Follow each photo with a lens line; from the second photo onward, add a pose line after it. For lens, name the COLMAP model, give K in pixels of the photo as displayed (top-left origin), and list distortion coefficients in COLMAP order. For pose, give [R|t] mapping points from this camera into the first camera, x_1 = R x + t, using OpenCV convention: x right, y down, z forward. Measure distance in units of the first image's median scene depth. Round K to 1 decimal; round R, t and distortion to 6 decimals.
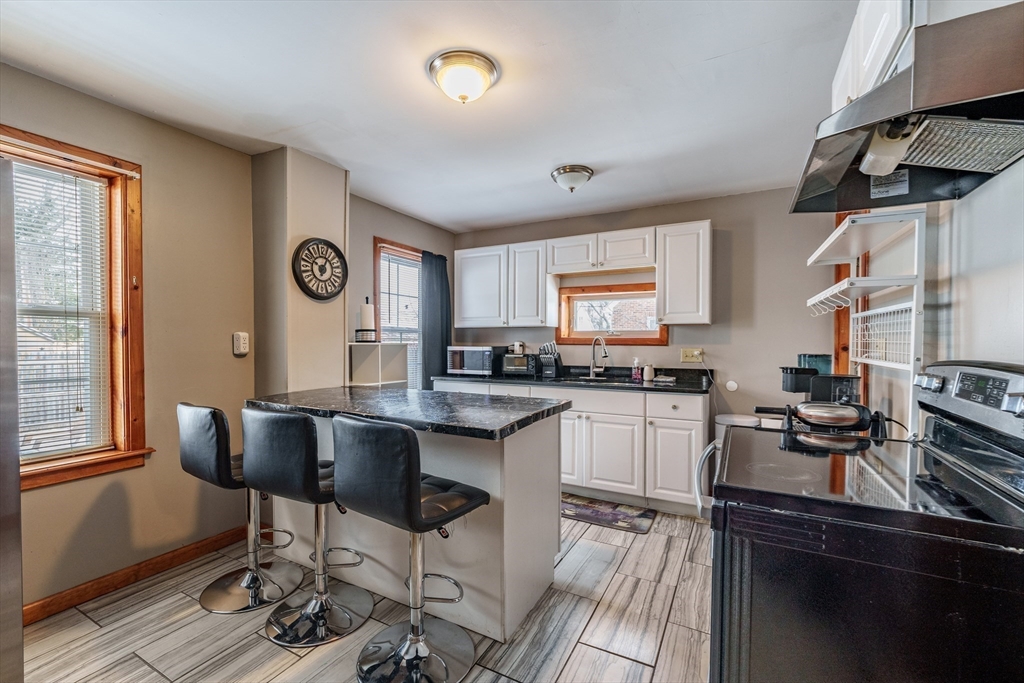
lens RADIAL K [[423.5, 0, 511.5], [0, 423.5, 352.7], [0, 0, 1]] dist [0.001503, 0.000030]
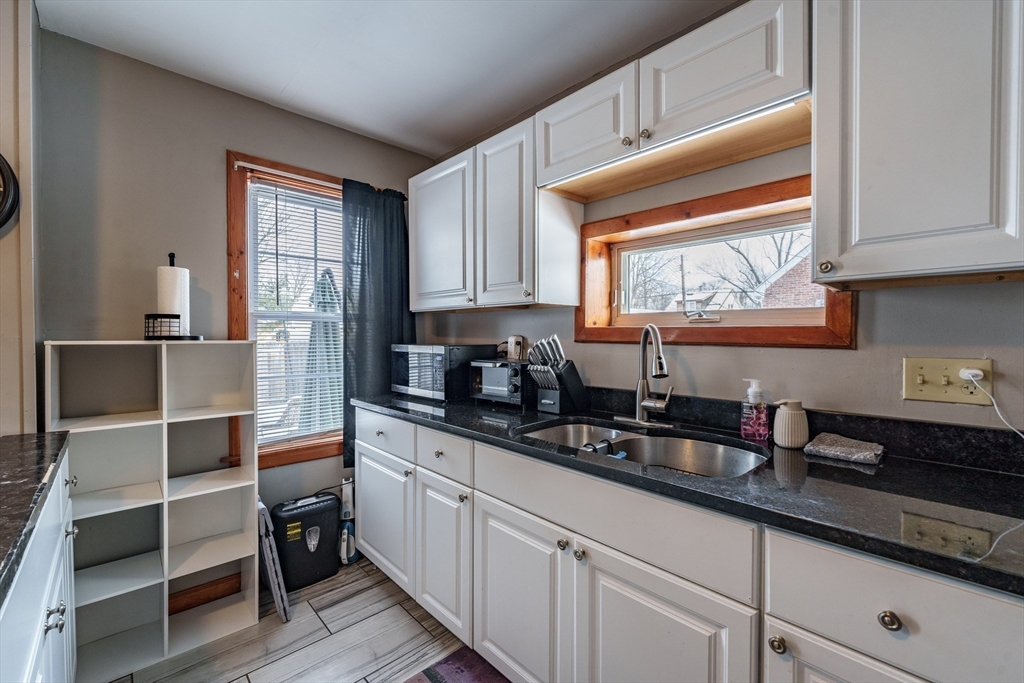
lens RADIAL K [[425.3, 0, 507.8], [0, 425.3, 341.5], [0, 0, 1]] dist [-0.001058, -0.000245]
pose [[0.949113, 0.002420, -0.314927, 0.214138], [-0.004123, 0.999980, -0.004743, -0.019606], [0.314909, 0.005800, 0.949104, 0.594596]]
